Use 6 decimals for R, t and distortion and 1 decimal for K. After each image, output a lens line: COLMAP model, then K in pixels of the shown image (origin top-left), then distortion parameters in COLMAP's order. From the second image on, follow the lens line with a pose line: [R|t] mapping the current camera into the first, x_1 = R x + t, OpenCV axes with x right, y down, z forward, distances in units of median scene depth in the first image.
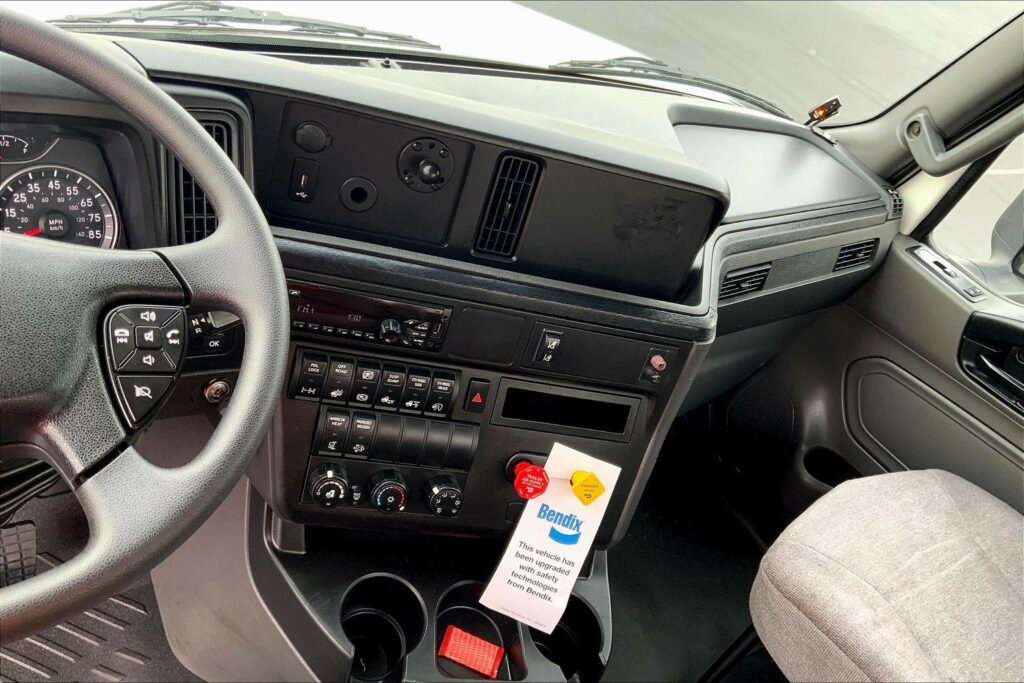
lens RADIAL K [[855.6, 0, 507.4], [0, 855.6, 343.2], [0, 0, 1]] dist [0.120901, -0.225069]
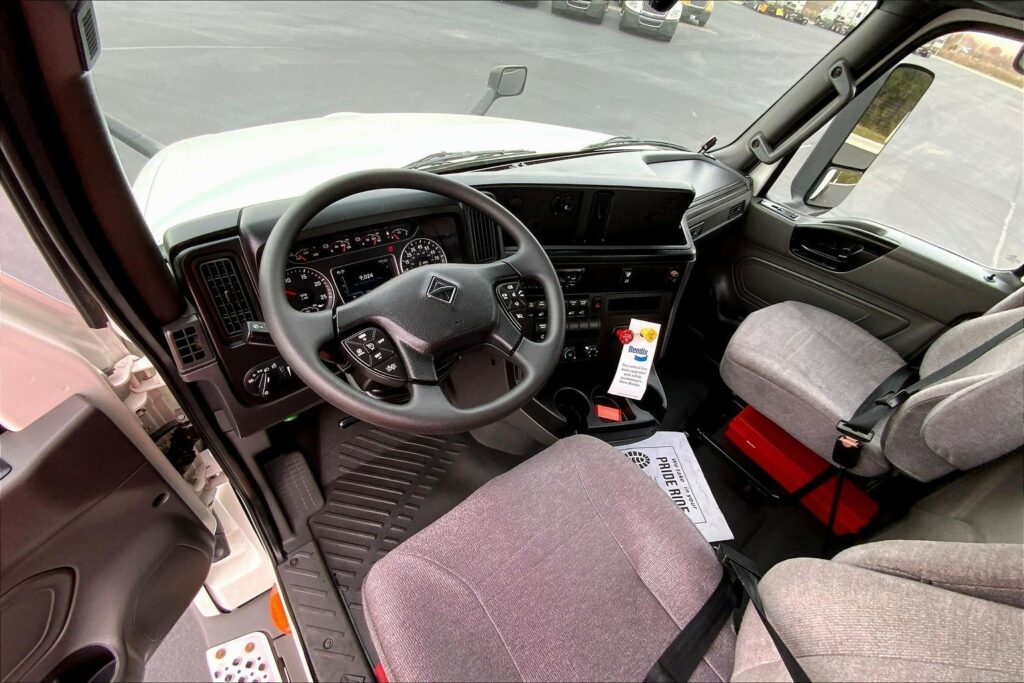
lens RADIAL K [[417.2, 0, 512.0], [0, 417.2, 341.5], [0, 0, 1]] dist [0.037054, -0.025896]
pose [[0.980298, -0.192362, -0.044856, -0.238492], [0.196039, 0.975296, 0.101816, 0.000677], [0.024162, -0.108604, 0.993791, -0.122866]]
